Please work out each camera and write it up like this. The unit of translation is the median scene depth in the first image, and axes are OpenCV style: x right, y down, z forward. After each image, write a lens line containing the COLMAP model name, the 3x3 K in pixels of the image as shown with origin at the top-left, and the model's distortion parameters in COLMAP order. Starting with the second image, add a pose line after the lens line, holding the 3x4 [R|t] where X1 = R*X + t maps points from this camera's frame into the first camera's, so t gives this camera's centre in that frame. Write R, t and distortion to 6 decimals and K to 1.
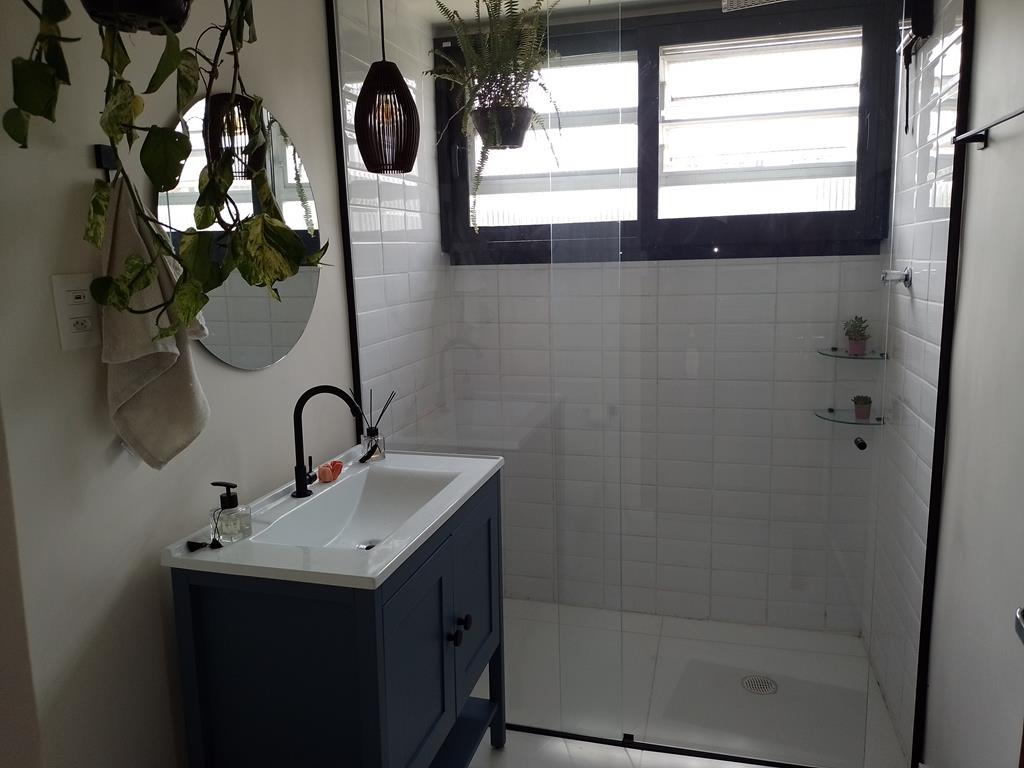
lens RADIAL K [[767.0, 0, 512.4], [0, 767.0, 381.2], [0, 0, 1]] dist [-0.009531, -0.022631]
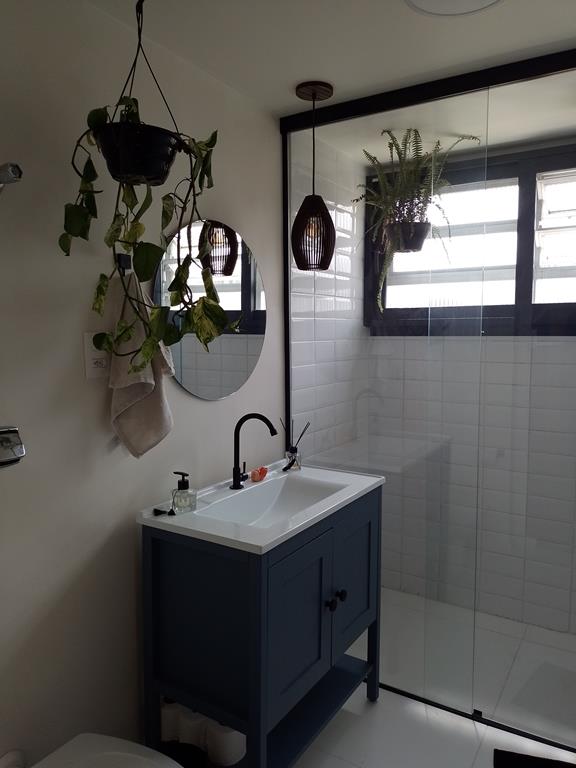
lens RADIAL K [[575.3, 0, 287.2], [0, 575.3, 379.5], [0, 0, 1]] dist [-0.009531, -0.022631]
pose [[0.954328, 0.046262, -0.295157, 0.116455], [-0.069734, 0.995142, -0.069495, 0.011379], [0.290509, 0.086903, 0.952918, -0.027074]]
